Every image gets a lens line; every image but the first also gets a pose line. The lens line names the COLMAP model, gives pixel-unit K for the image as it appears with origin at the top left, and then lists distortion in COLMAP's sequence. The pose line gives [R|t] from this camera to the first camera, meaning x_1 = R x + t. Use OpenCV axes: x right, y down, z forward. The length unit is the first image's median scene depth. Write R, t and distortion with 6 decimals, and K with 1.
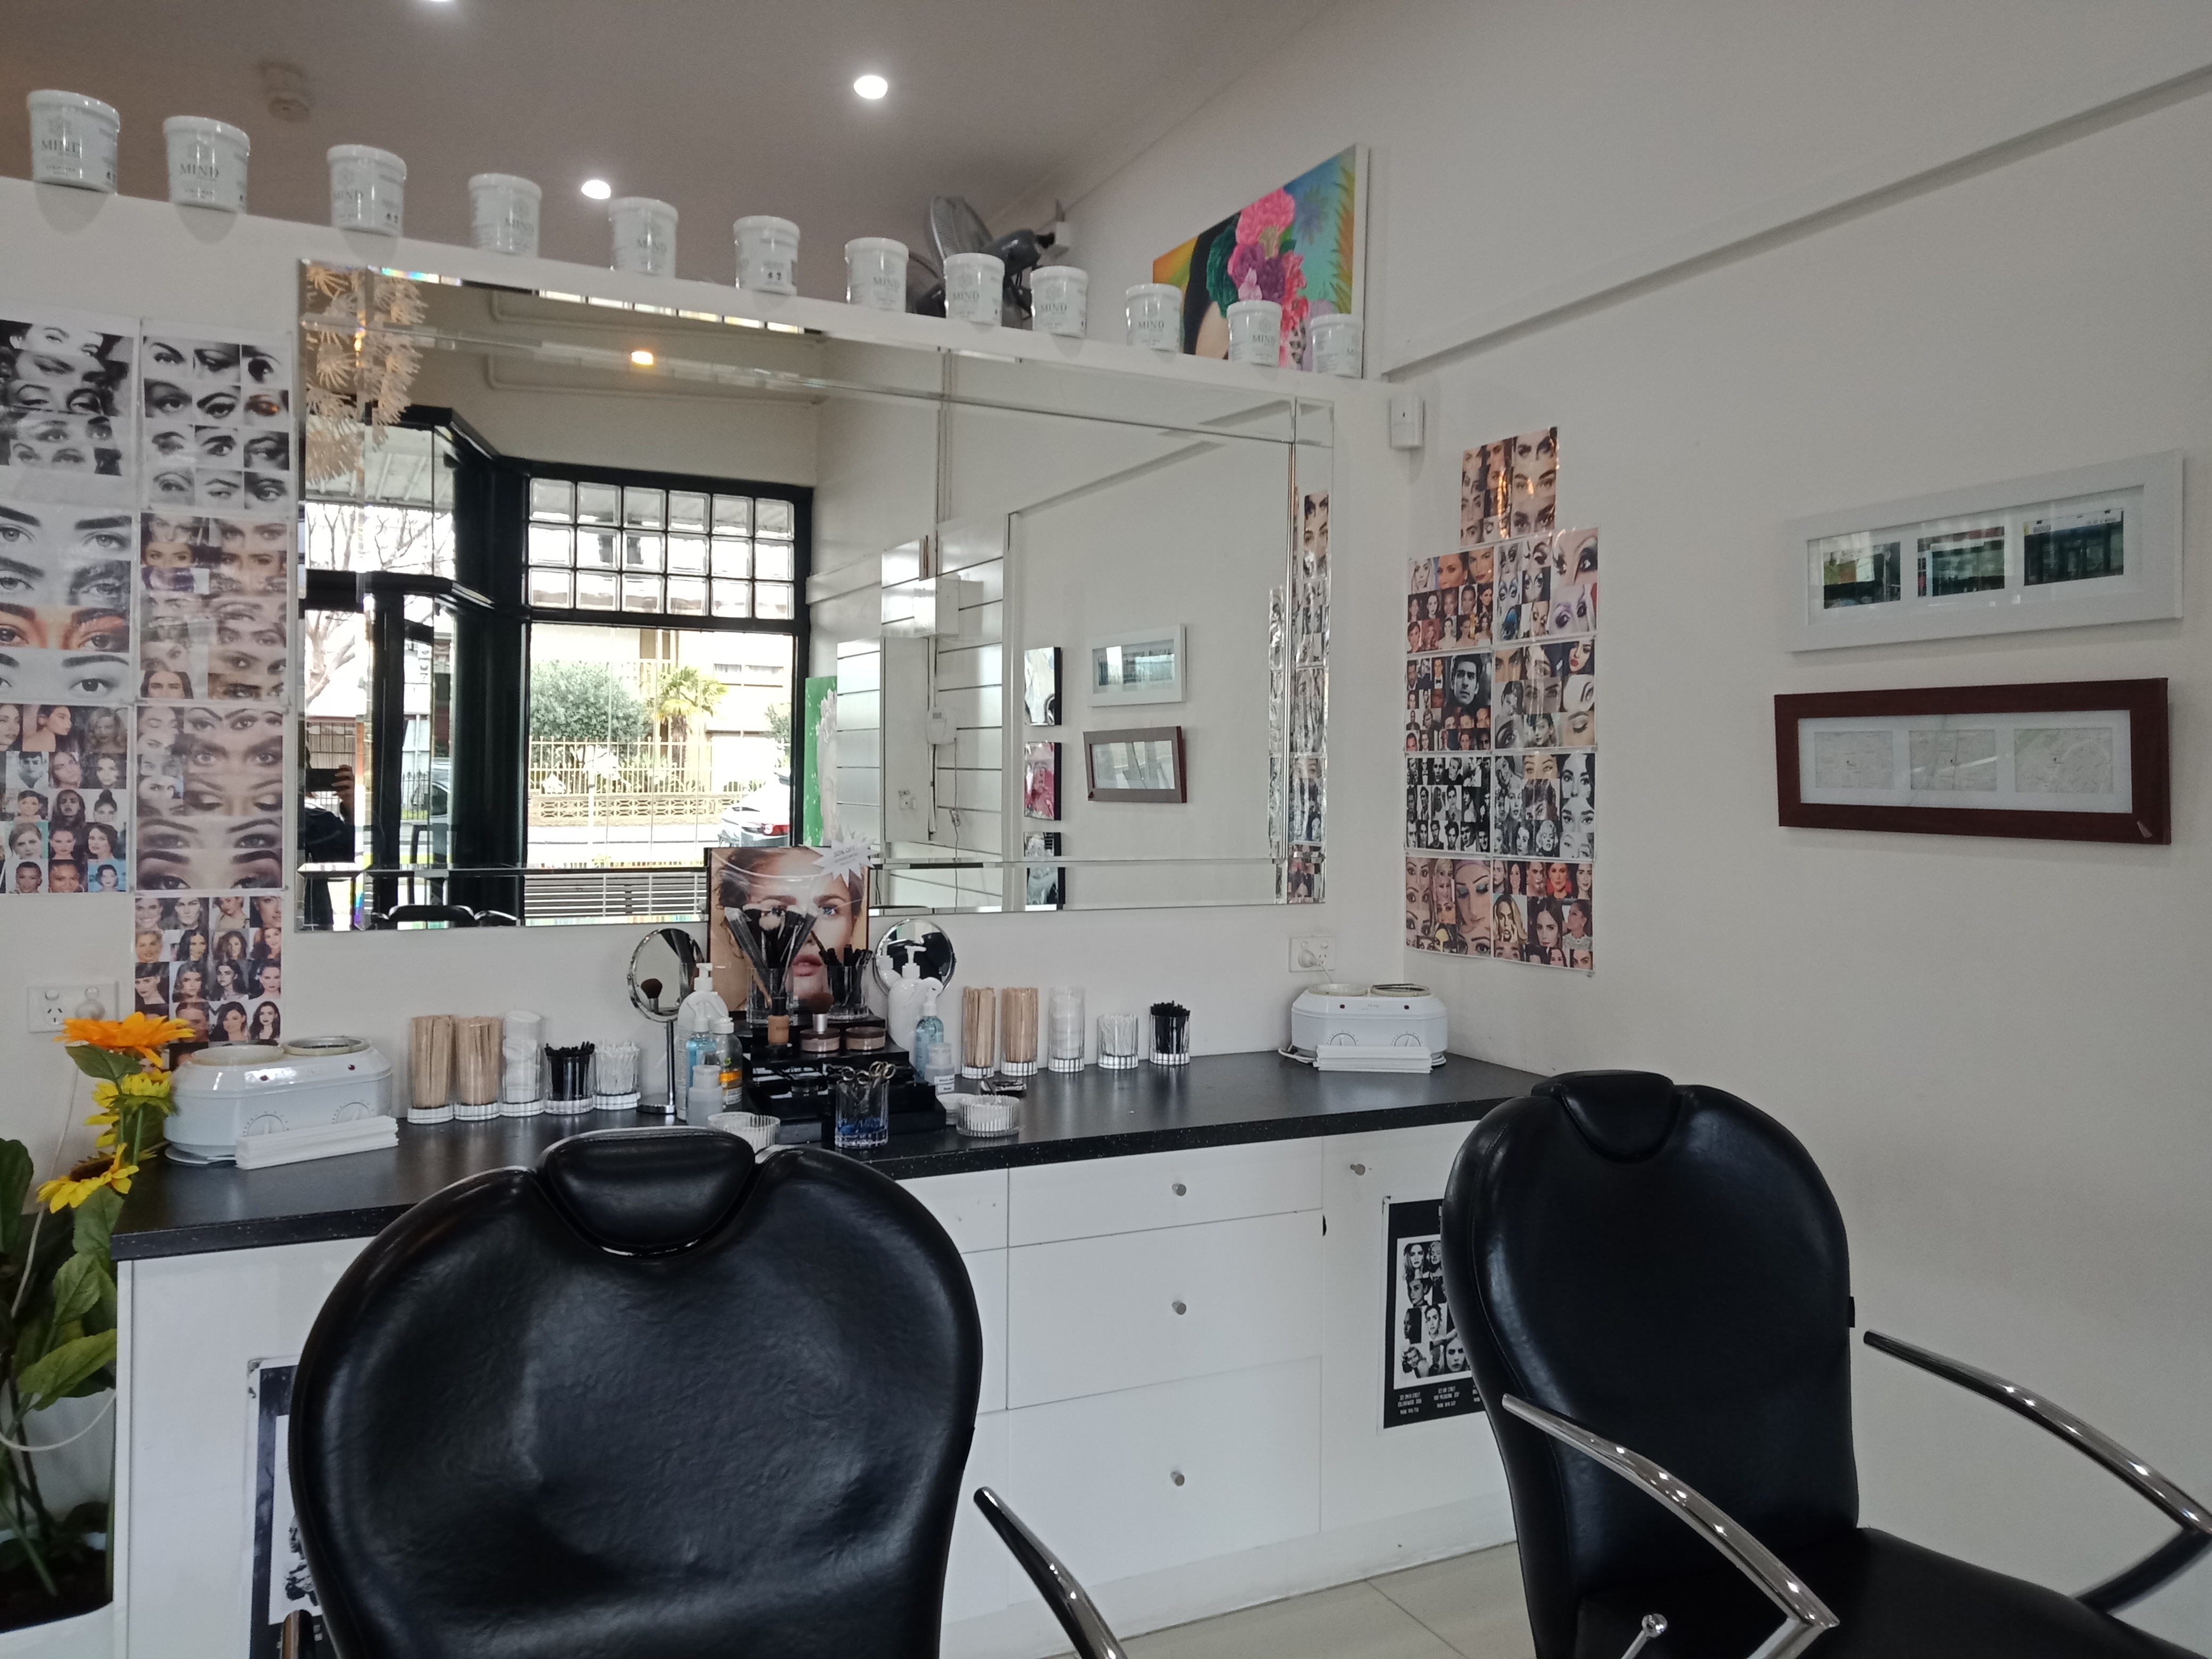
lens RADIAL K [[1630.6, 0, 1106.0], [0, 1630.6, 829.5], [0, 0, 1]] dist [-0.108345, 0.126217]
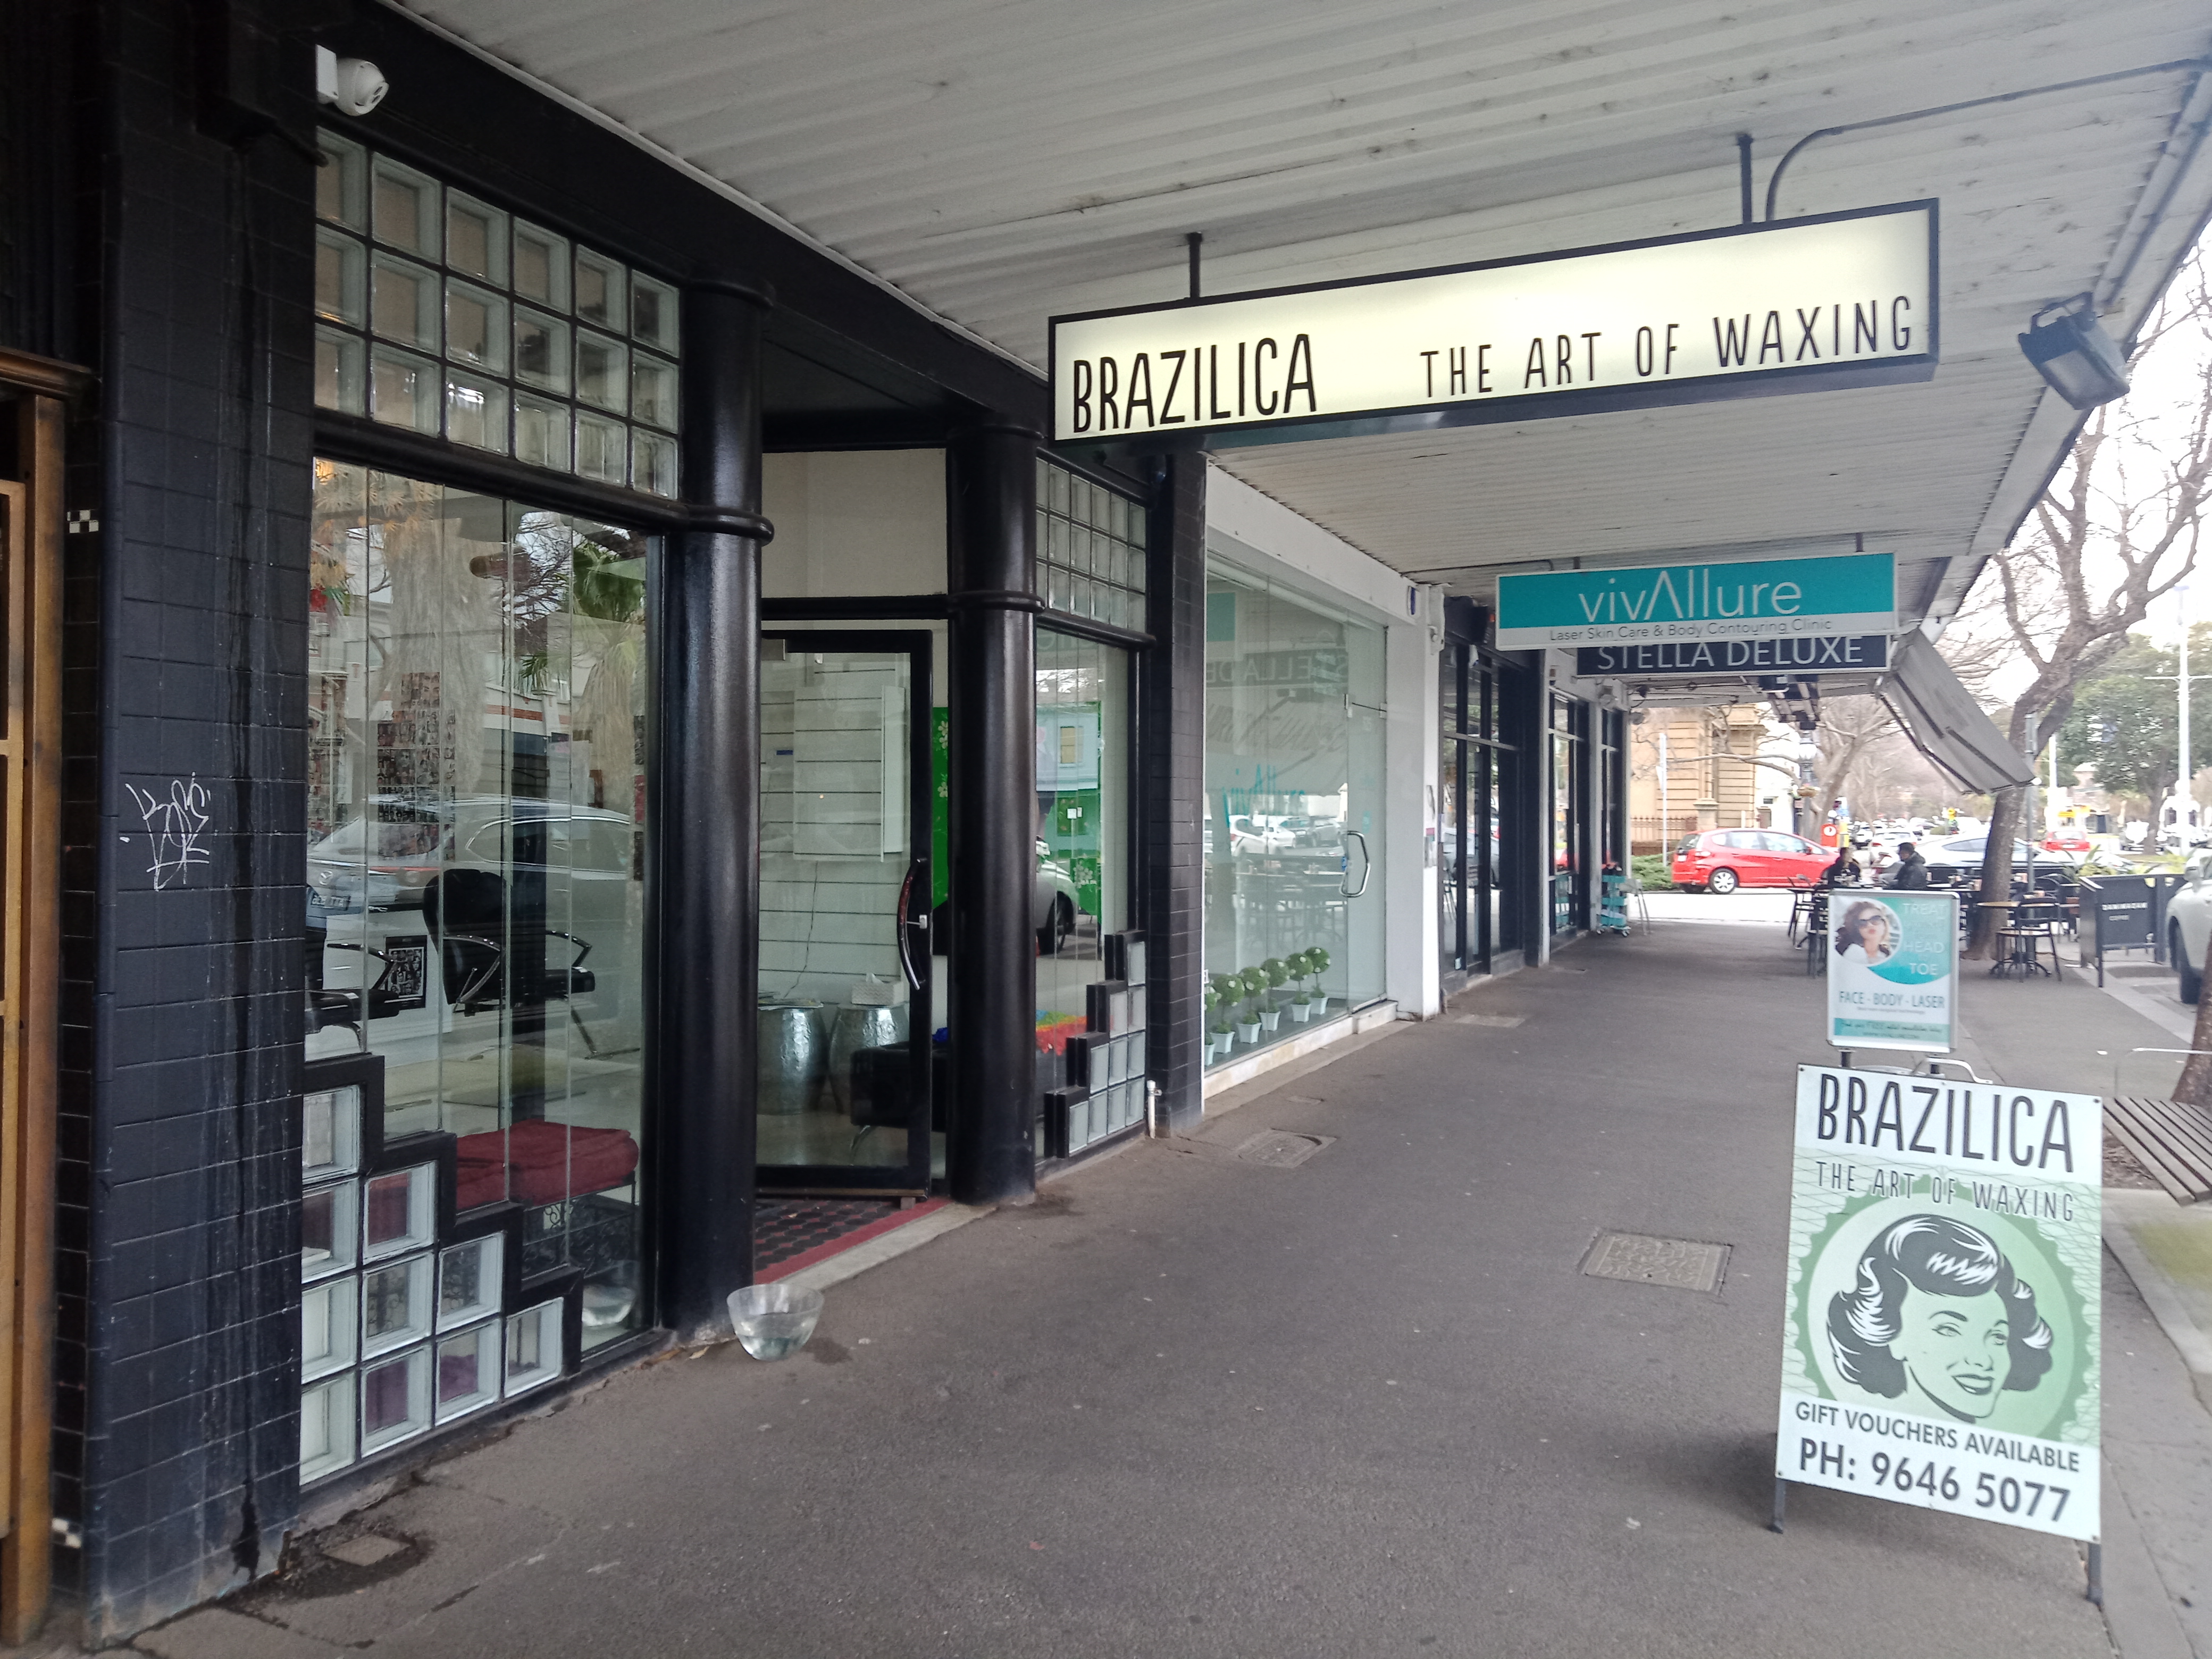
lens RADIAL K [[1630.6, 0, 1106.0], [0, 1630.6, 829.5], [0, 0, 1]] dist [-0.108345, 0.126217]
pose [[0.769105, -0.016087, 0.638919, -0.626253], [0.030114, 0.999485, -0.011084, 0.096697], [-0.638412, 0.027765, 0.769194, -1.914040]]
